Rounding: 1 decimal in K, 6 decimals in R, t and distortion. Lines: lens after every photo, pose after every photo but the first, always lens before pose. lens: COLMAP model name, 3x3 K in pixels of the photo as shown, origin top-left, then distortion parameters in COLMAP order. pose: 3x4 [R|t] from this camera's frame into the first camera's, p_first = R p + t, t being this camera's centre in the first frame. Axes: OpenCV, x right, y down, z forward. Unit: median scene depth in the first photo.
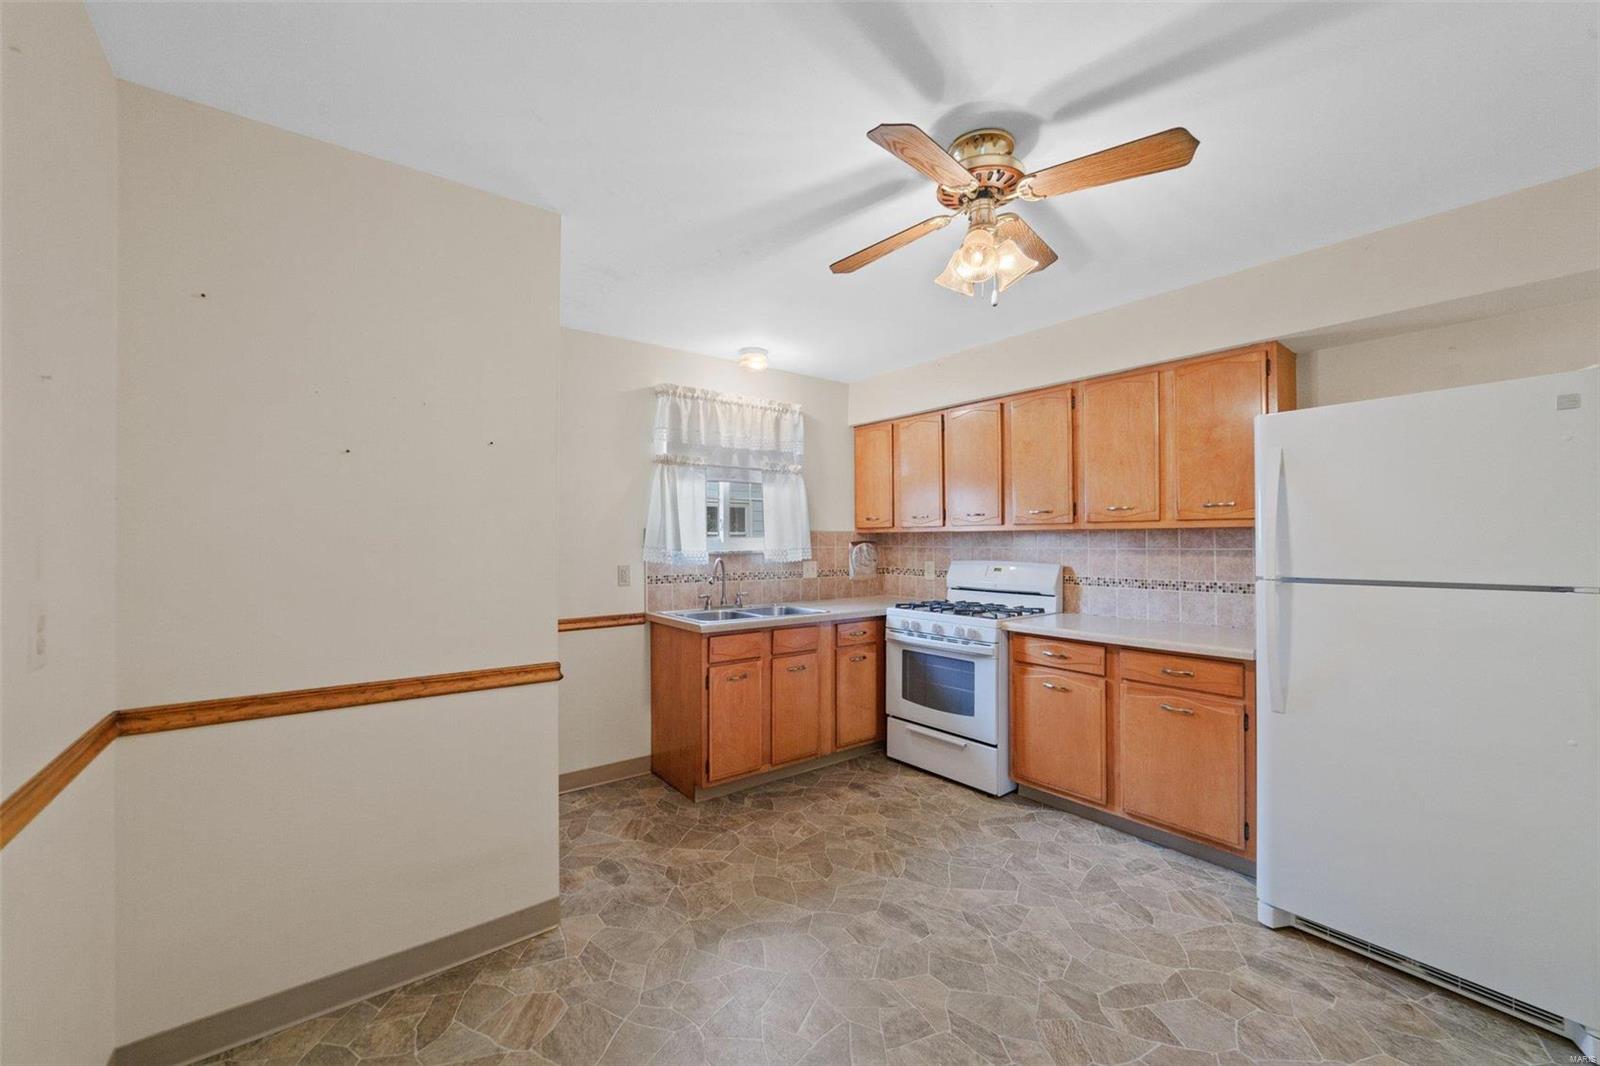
lens RADIAL K [[624.8, 0, 800.9], [0, 624.8, 538.1], [0, 0, 1]] dist [-0.011212, 0.001721]
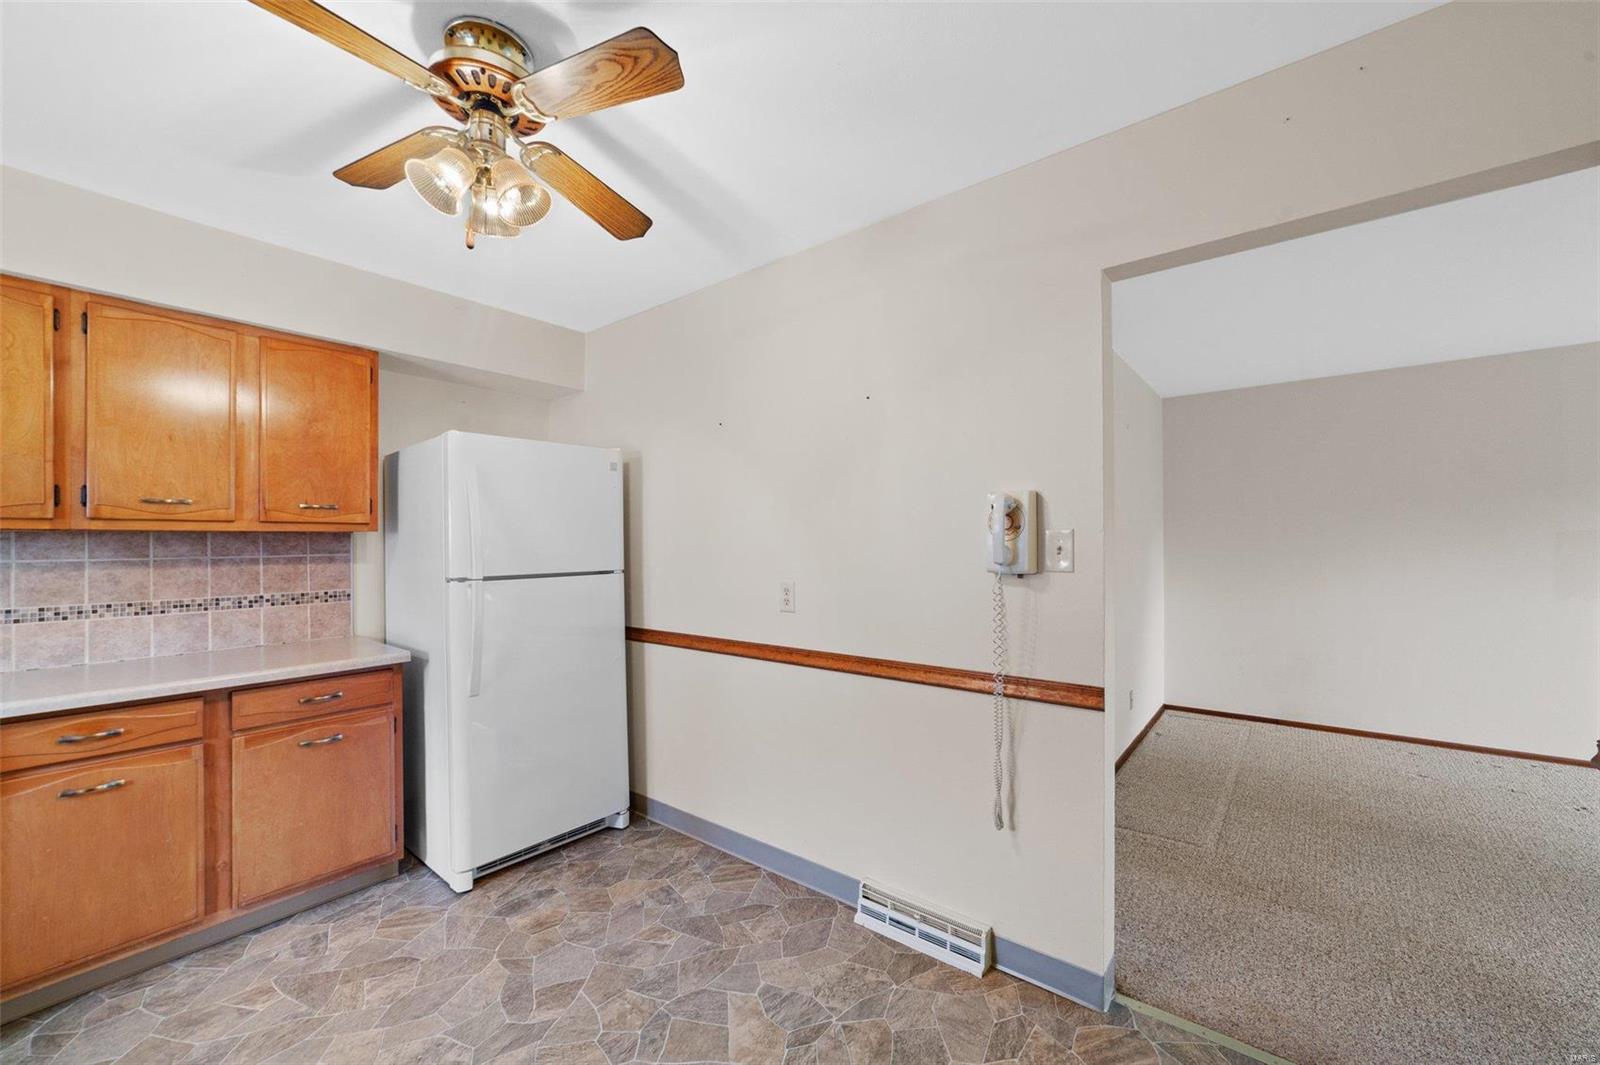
lens RADIAL K [[624.8, 0, 794.2], [0, 624.8, 540.0], [0, 0, 1]] dist [-0.011212, 0.001721]
pose [[-0.225533, 0.008613, 0.974197, -0.329078], [0.004267, 0.999960, -0.007853, 0.004381], [-0.974226, 0.002386, -0.225561, 0.470146]]
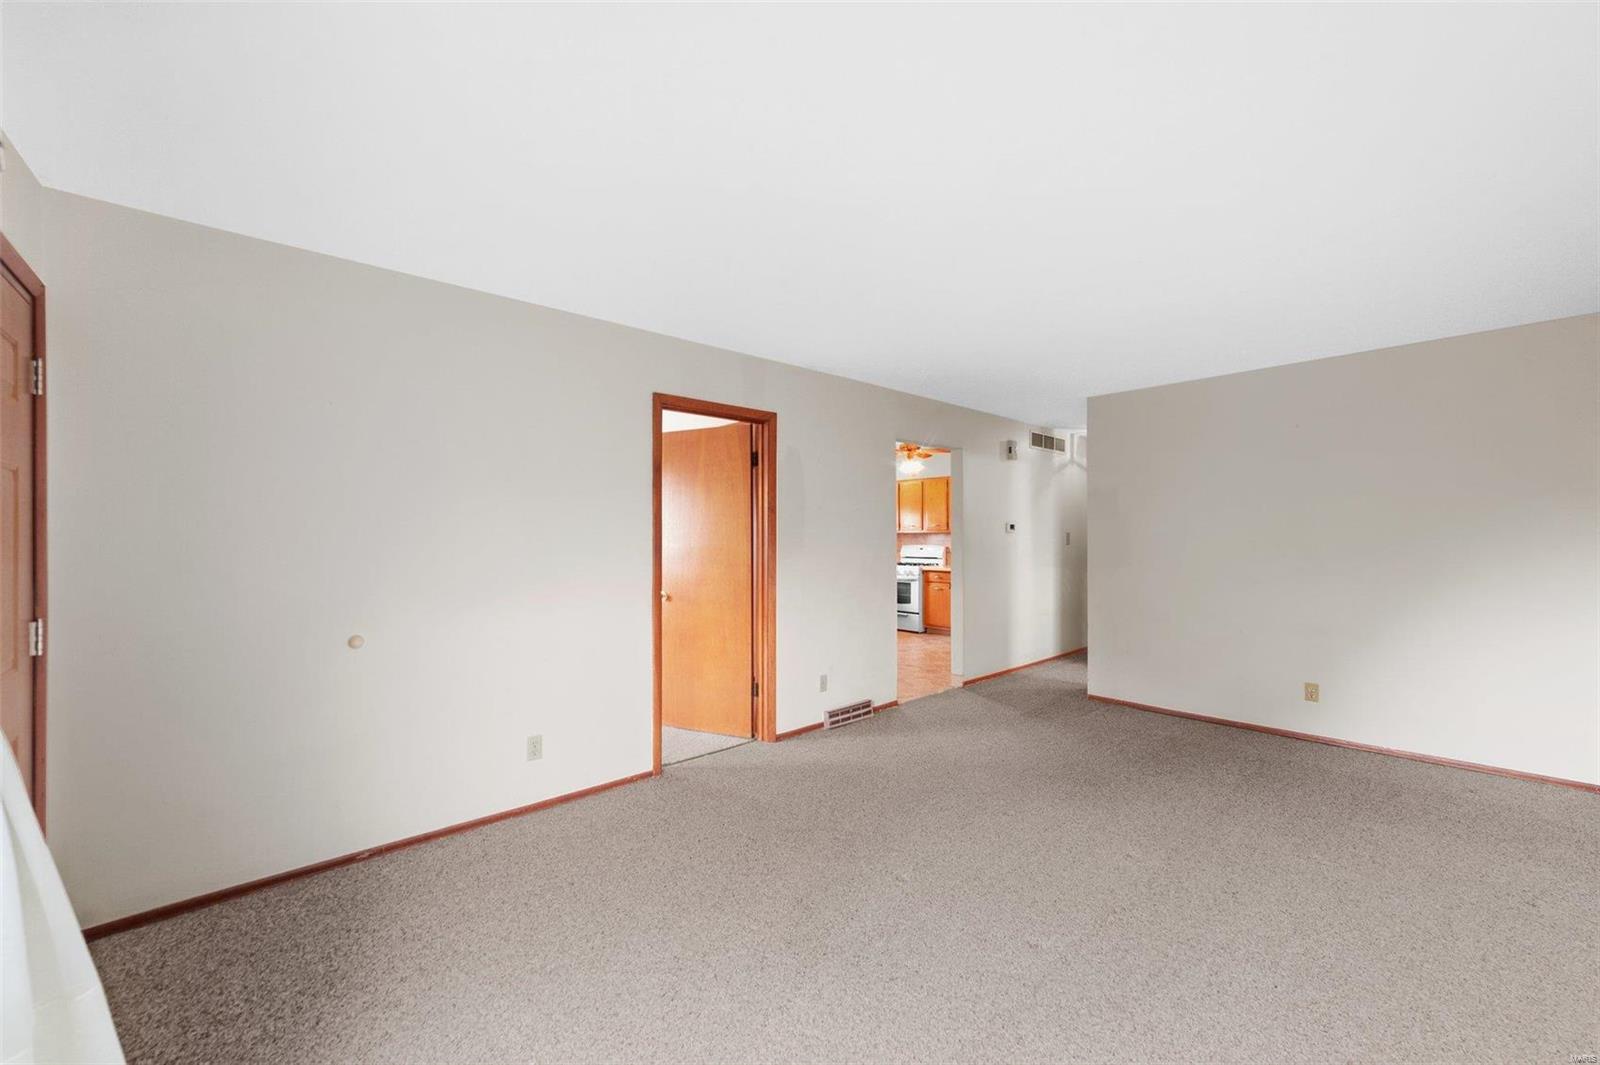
lens RADIAL K [[624.8, 0, 797.8], [0, 624.8, 537.7], [0, 0, 1]] dist [-0.011212, 0.001721]
pose [[0.997742, -0.001115, 0.067148, -0.411654], [0.000977, 0.999997, 0.002096, 0.004155], [-0.067150, -0.002026, 0.997741, -1.756510]]
